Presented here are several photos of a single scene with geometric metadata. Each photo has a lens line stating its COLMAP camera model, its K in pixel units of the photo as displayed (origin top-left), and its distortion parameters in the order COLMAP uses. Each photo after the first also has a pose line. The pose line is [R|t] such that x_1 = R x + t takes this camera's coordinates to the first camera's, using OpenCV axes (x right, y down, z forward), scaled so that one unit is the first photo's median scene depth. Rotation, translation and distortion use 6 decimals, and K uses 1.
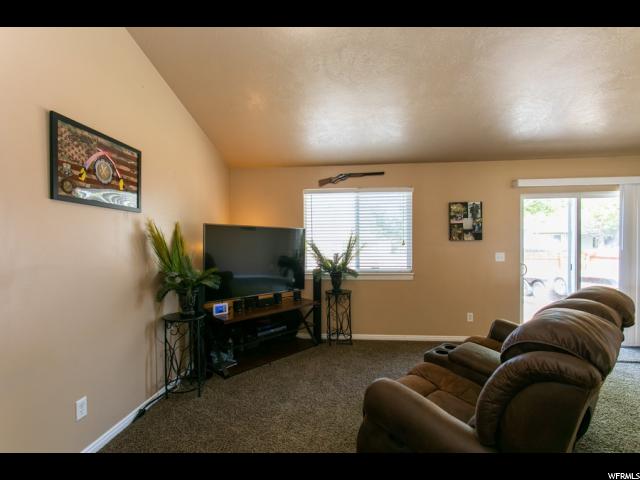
lens RADIAL K [[307.4, 0, 318.6], [0, 307.4, 243.9], [0, 0, 1]] dist [-0.001863, 0.001018]
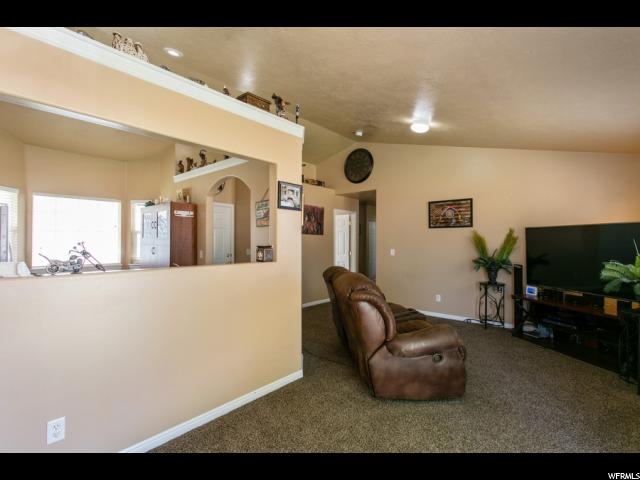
lens RADIAL K [[307.4, 0, 322.5], [0, 307.4, 239.3], [0, 0, 1]] dist [-0.001863, 0.001018]
pose [[-0.582960, -0.006395, -0.812475, 1.022923], [-0.001176, 0.999975, -0.007028, -0.000834], [0.812500, -0.003142, -0.582953, 0.822664]]
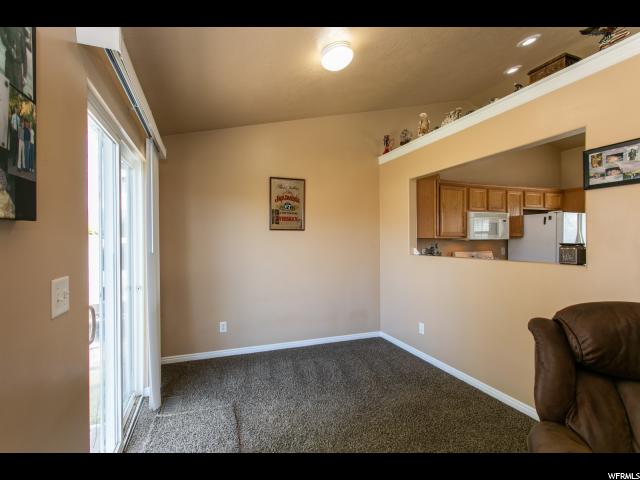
lens RADIAL K [[307.4, 0, 318.7], [0, 307.4, 240.5], [0, 0, 1]] dist [-0.001863, 0.001018]
pose [[-0.428798, 0.009115, 0.903354, 0.283242], [0.008318, 0.999947, -0.006141, 0.002617], [-0.903362, 0.004881, -0.428851, 0.920943]]
